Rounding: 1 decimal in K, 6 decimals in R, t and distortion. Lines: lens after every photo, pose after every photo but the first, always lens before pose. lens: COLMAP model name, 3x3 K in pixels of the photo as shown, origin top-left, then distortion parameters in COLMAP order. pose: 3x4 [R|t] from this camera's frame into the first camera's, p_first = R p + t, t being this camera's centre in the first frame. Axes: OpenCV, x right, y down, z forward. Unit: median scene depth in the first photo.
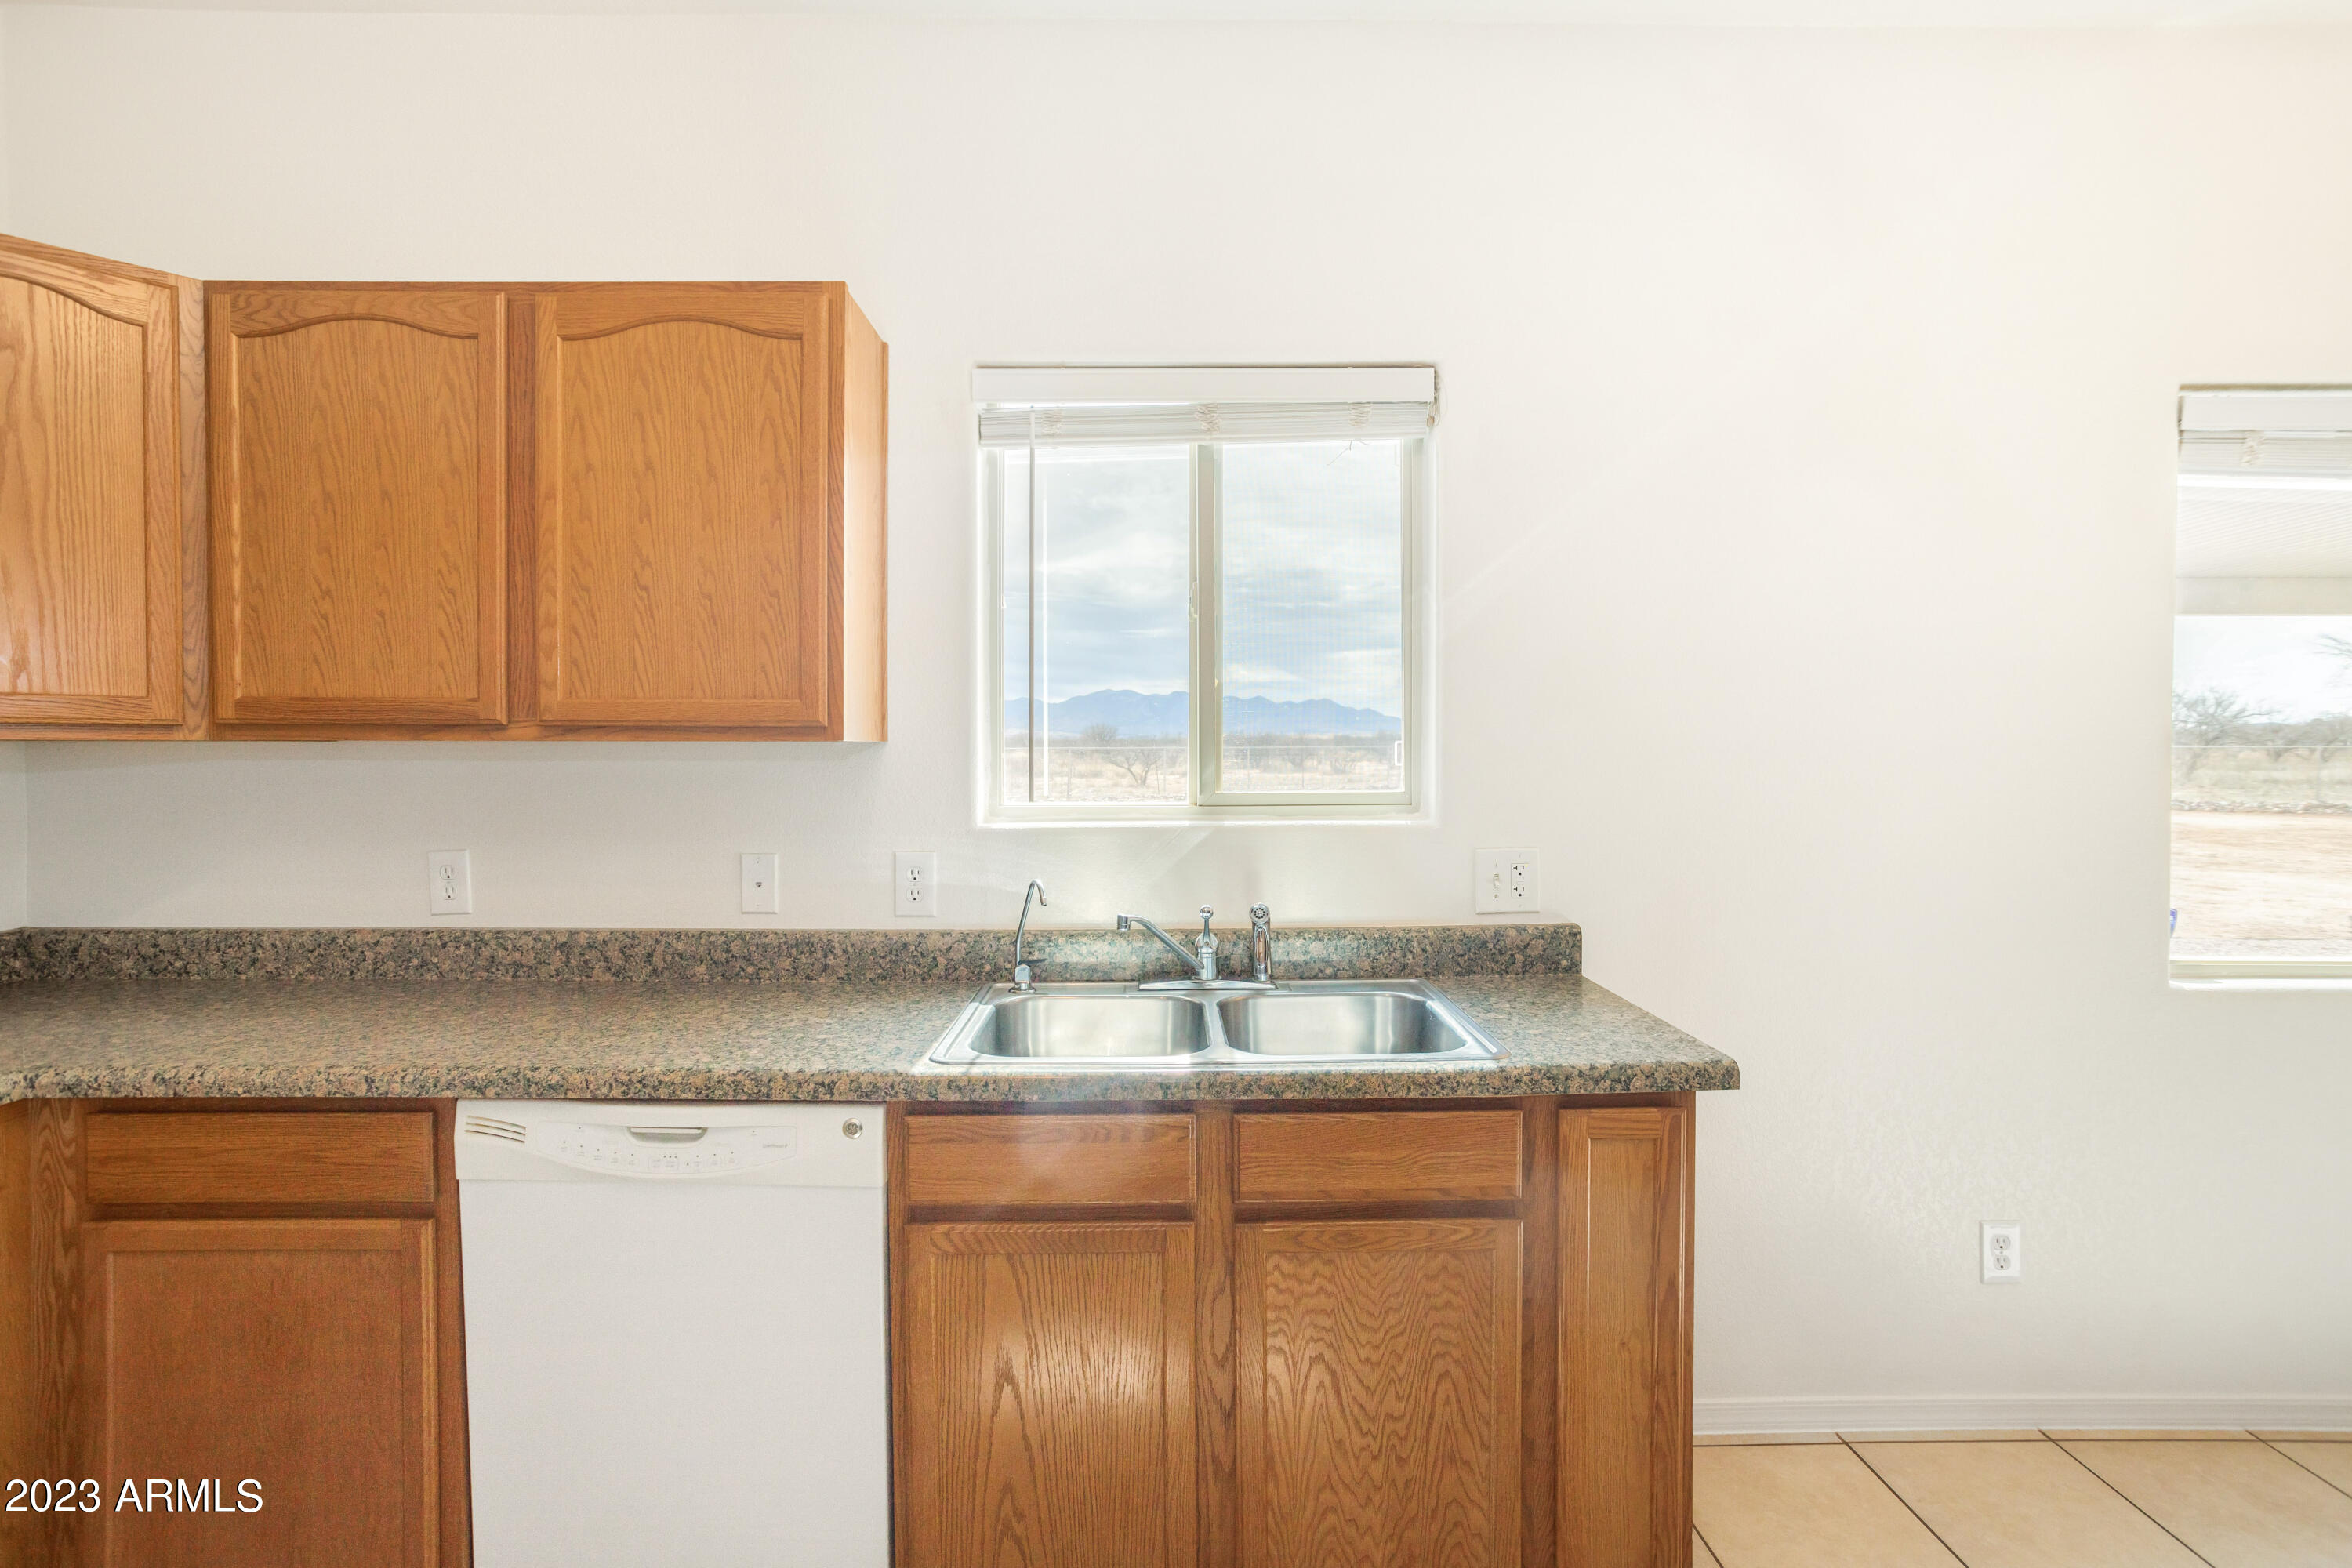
lens RADIAL K [[1165.8, 0, 1199.2], [0, 1165.8, 746.6], [0, 0, 1]] dist [-0.043895, 0.025579]
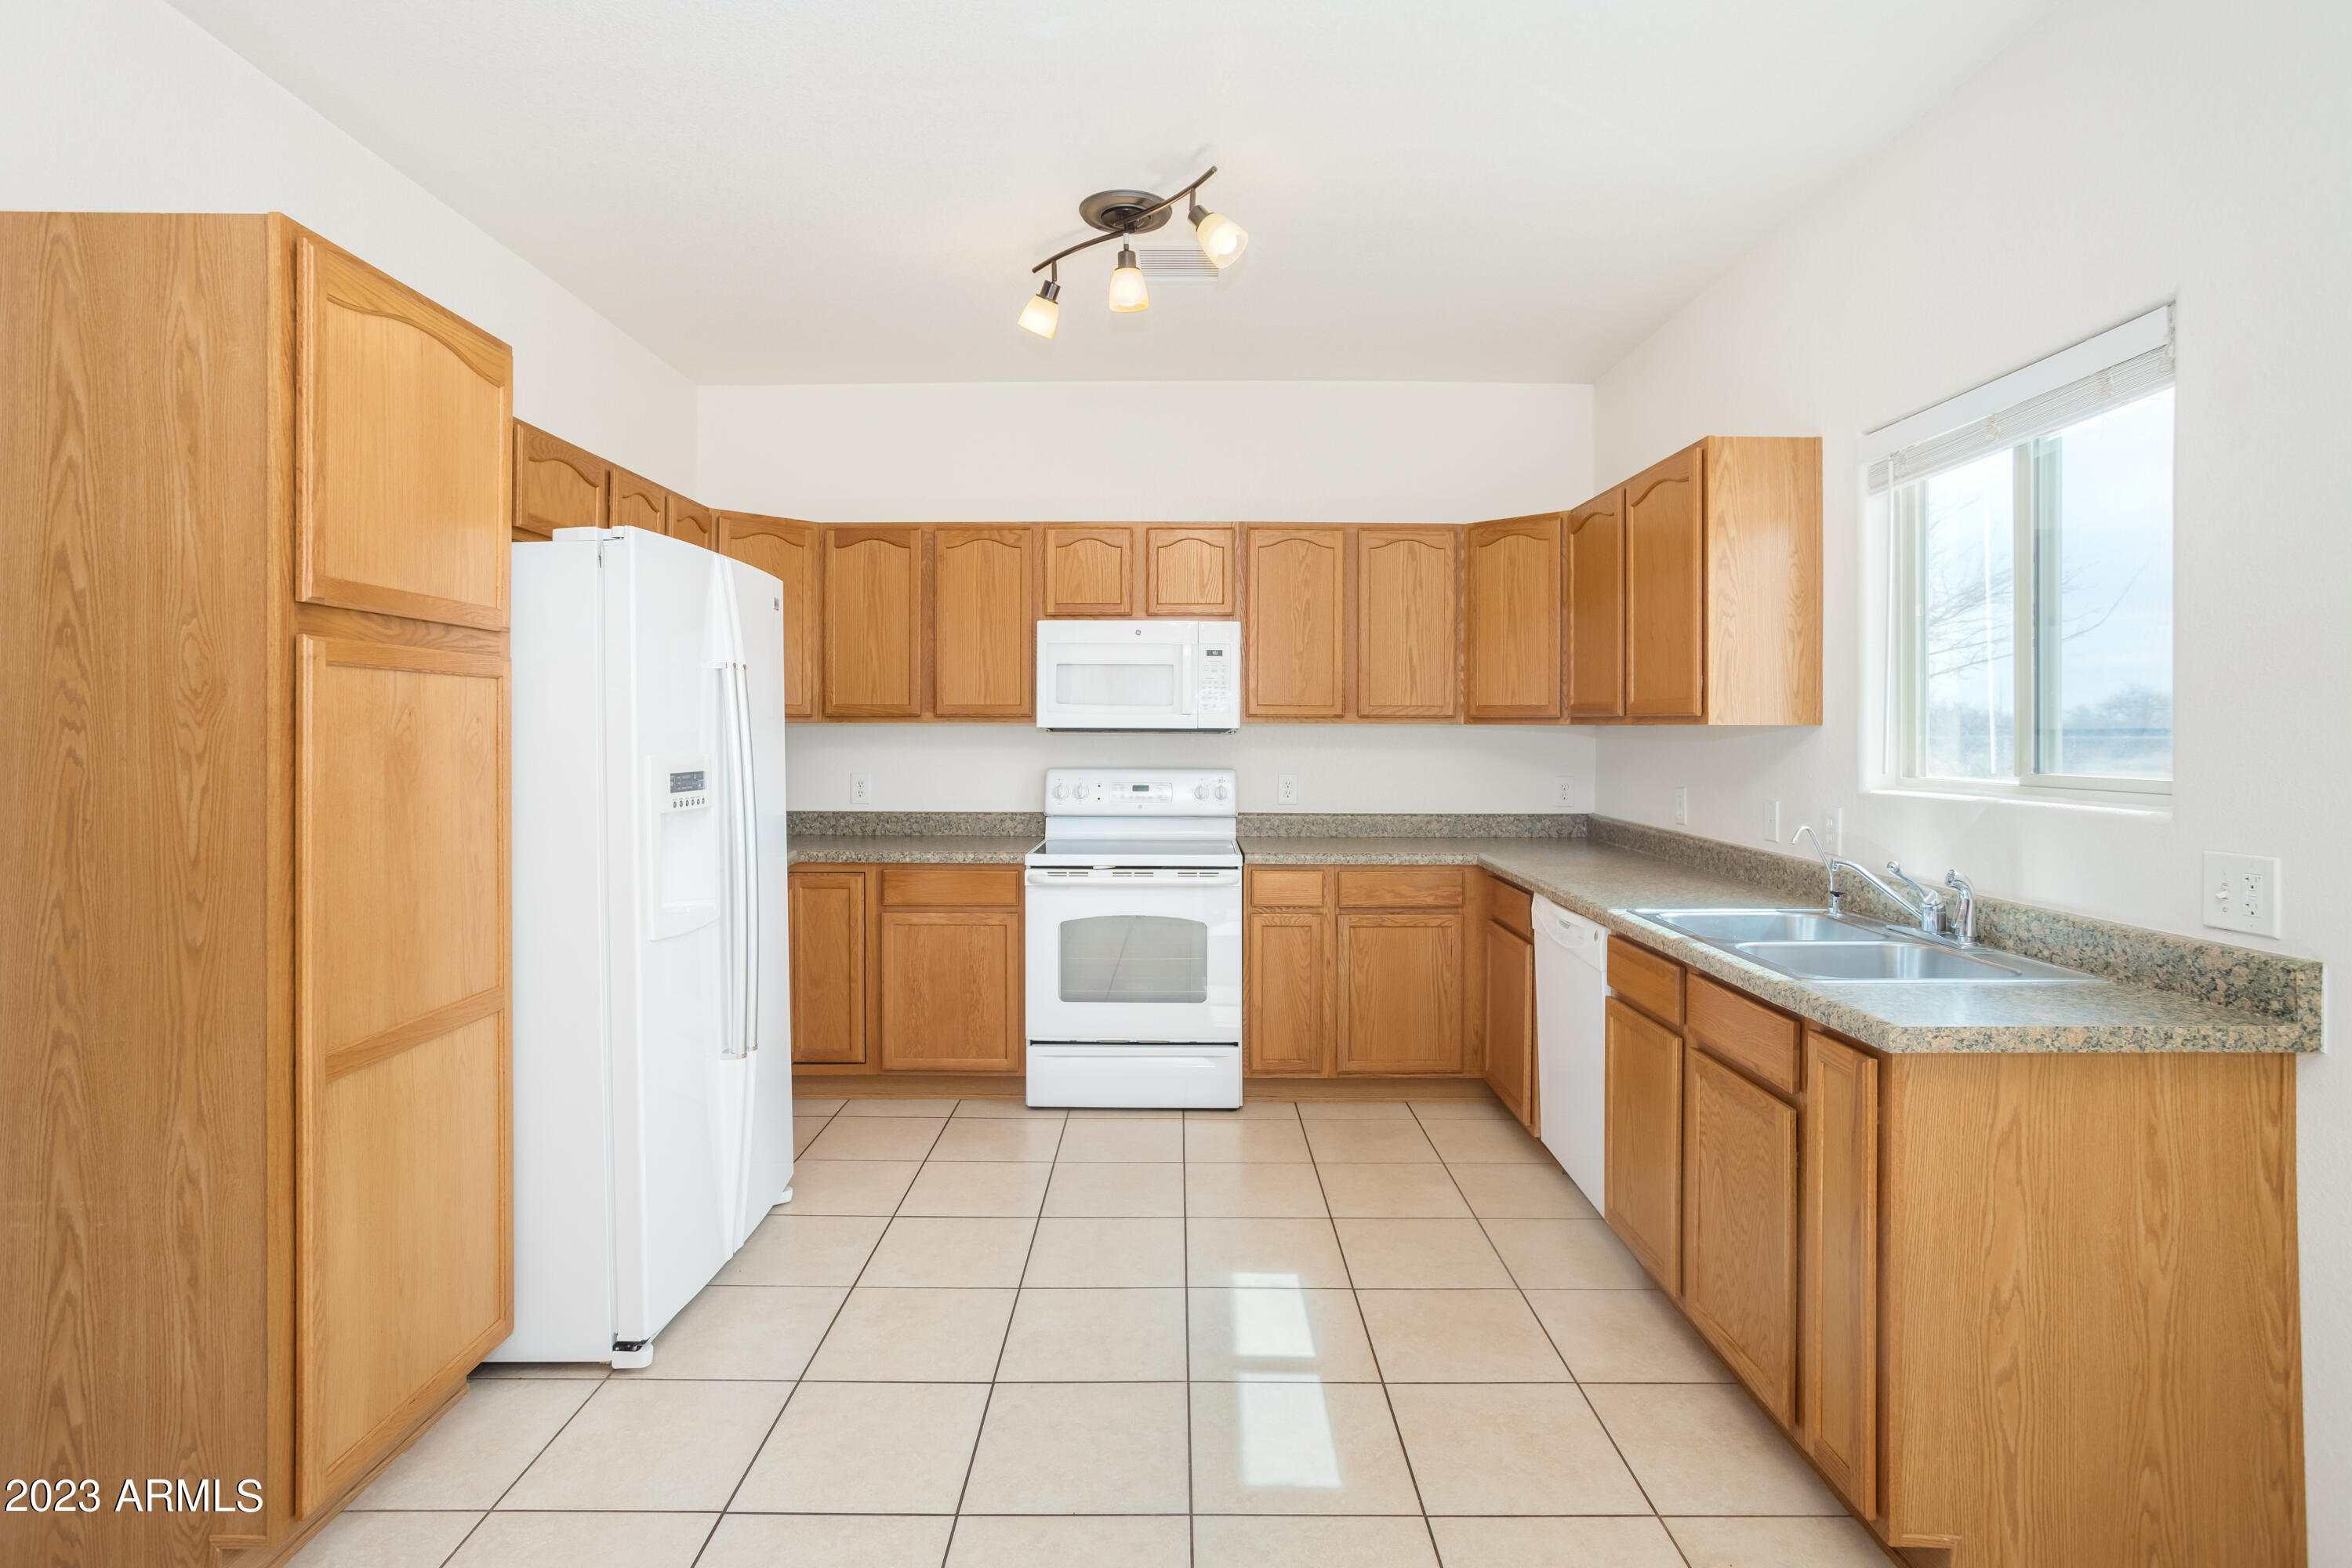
lens RADIAL K [[1153.3, 0, 1181.9], [0, 1153.3, 743.6], [0, 0, 1]] dist [-0.035056, 0.023764]
pose [[-0.012826, 0.014300, -0.999815, 1.292636], [-0.003953, 0.999889, 0.014352, -0.000188], [0.999910, 0.004136, -0.012768, 0.305880]]
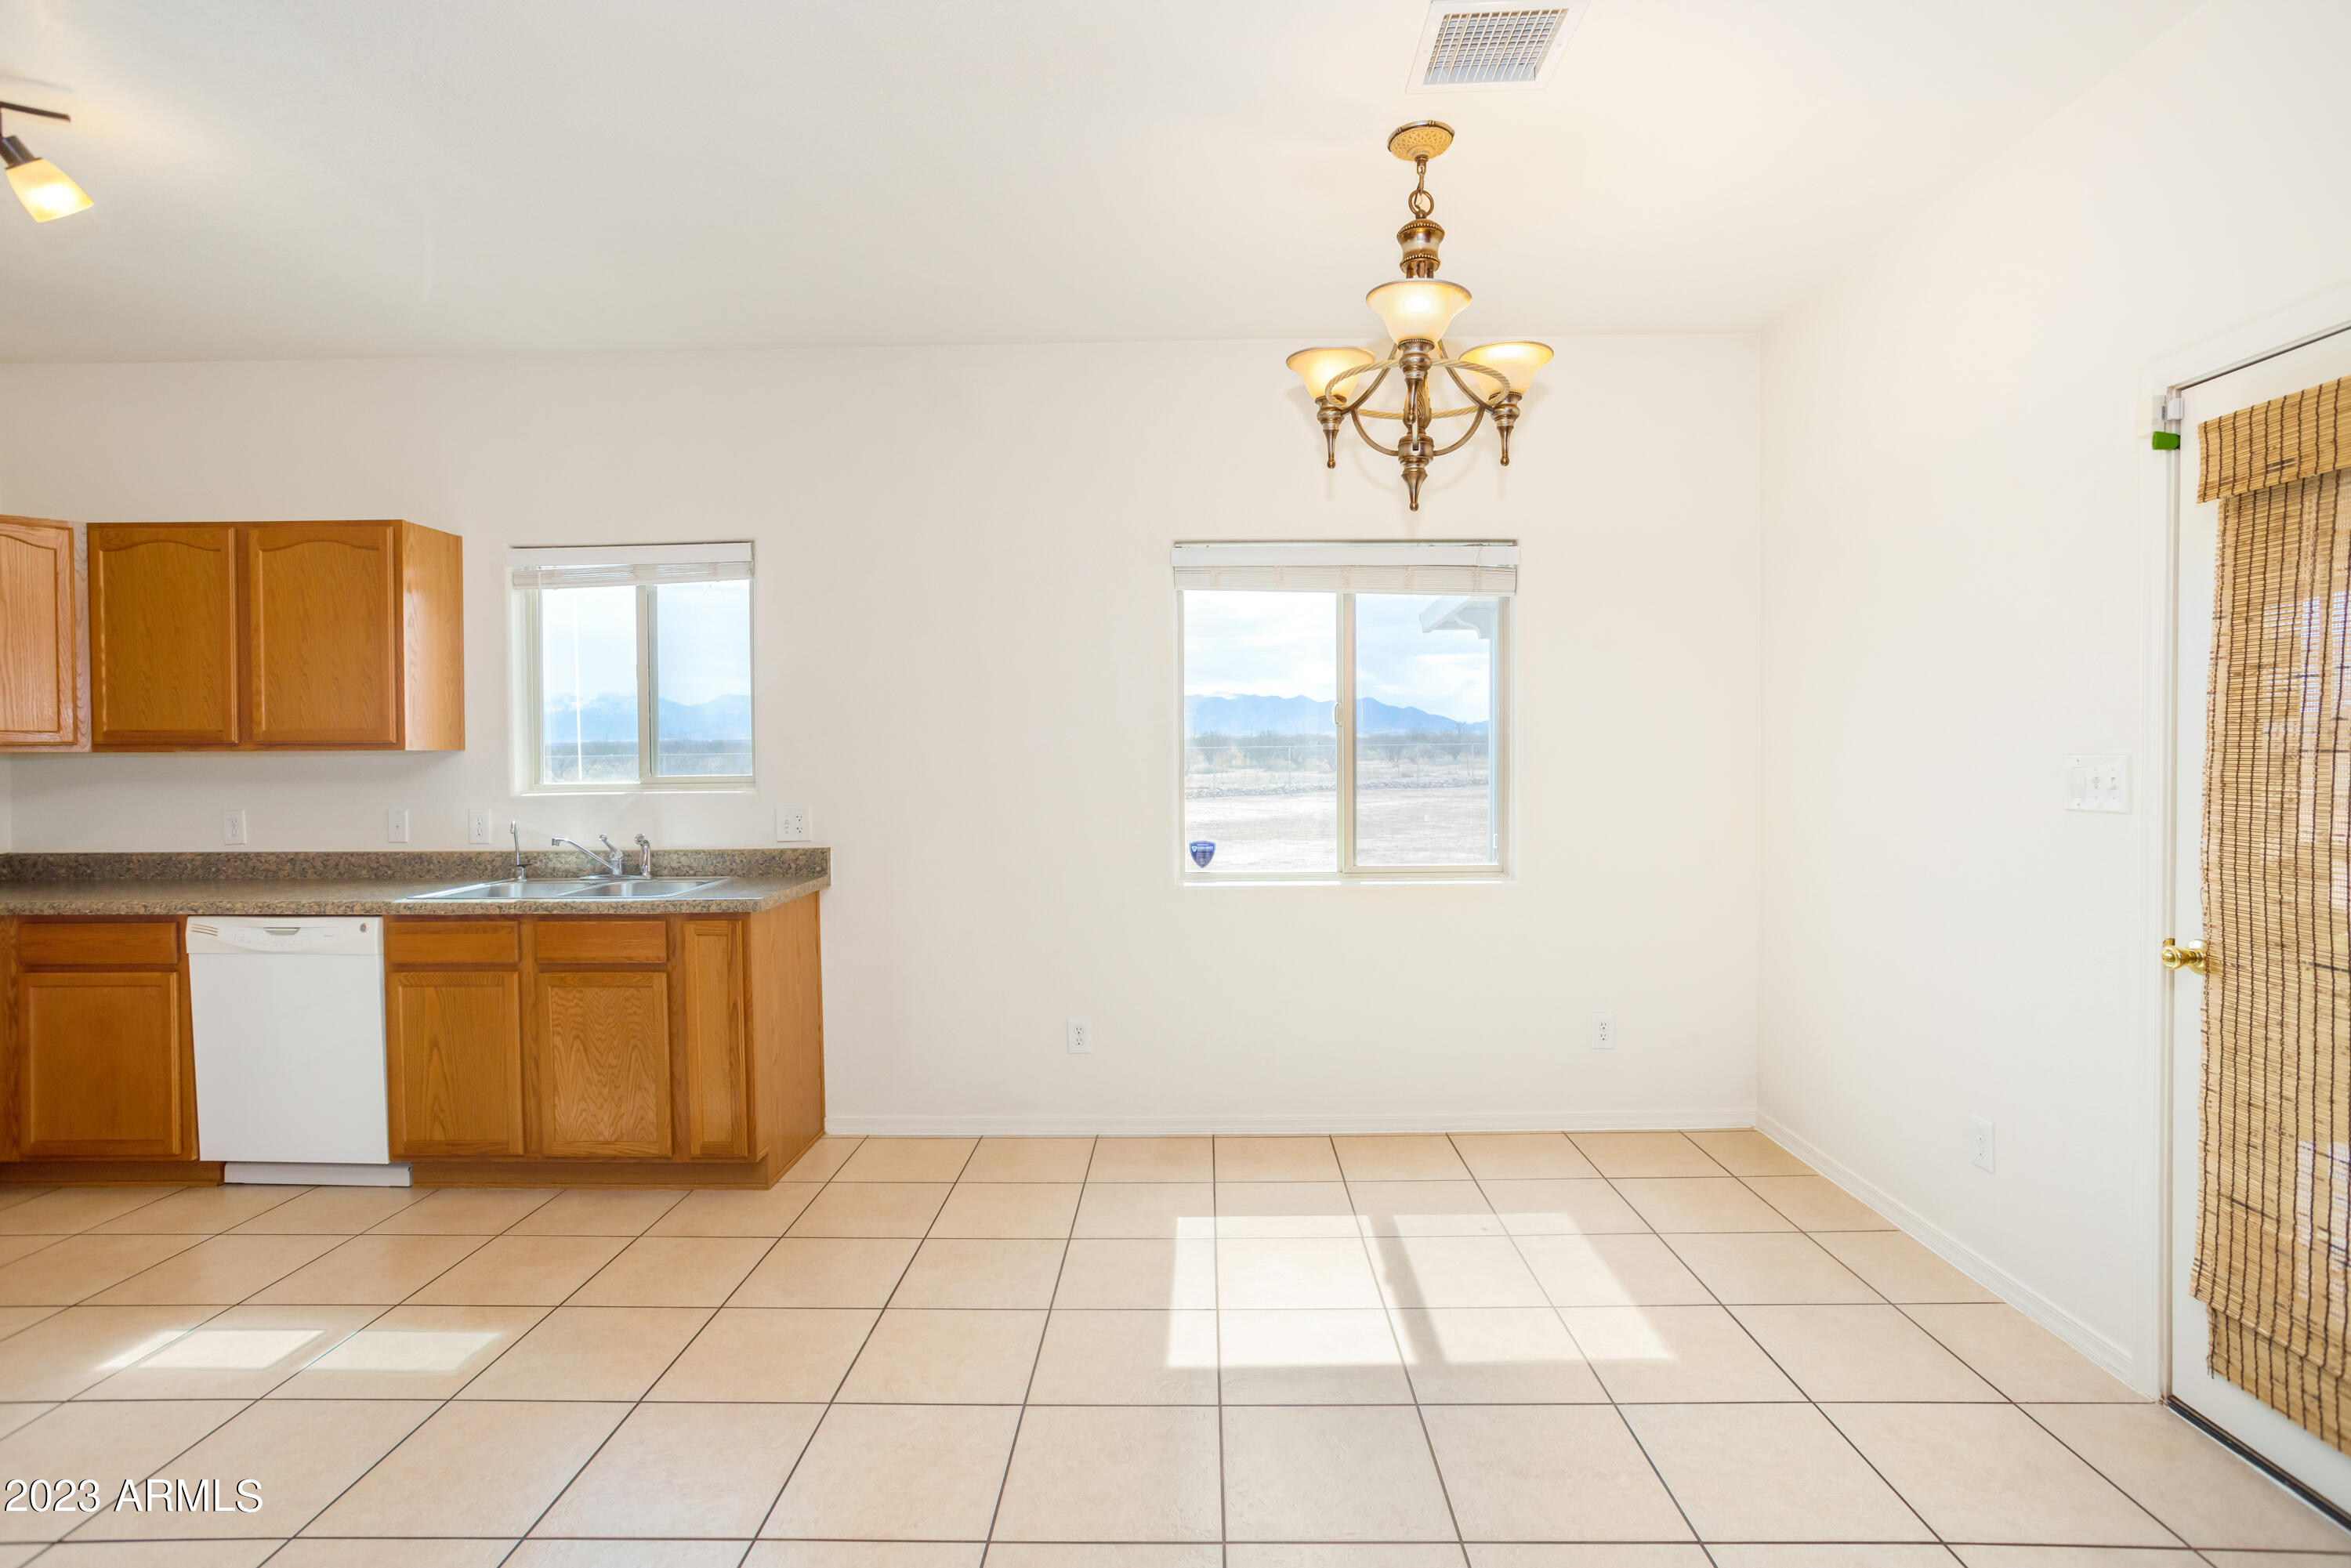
lens RADIAL K [[1152.7, 0, 1181.4], [0, 1152.7, 743.6], [0, 0, 1]] dist [-0.035056, 0.023764]
pose [[0.999257, -0.007364, -0.037822, 1.120494], [0.007249, 0.999969, -0.003180, -0.000304], [0.037844, 0.002904, 0.999279, -0.922381]]
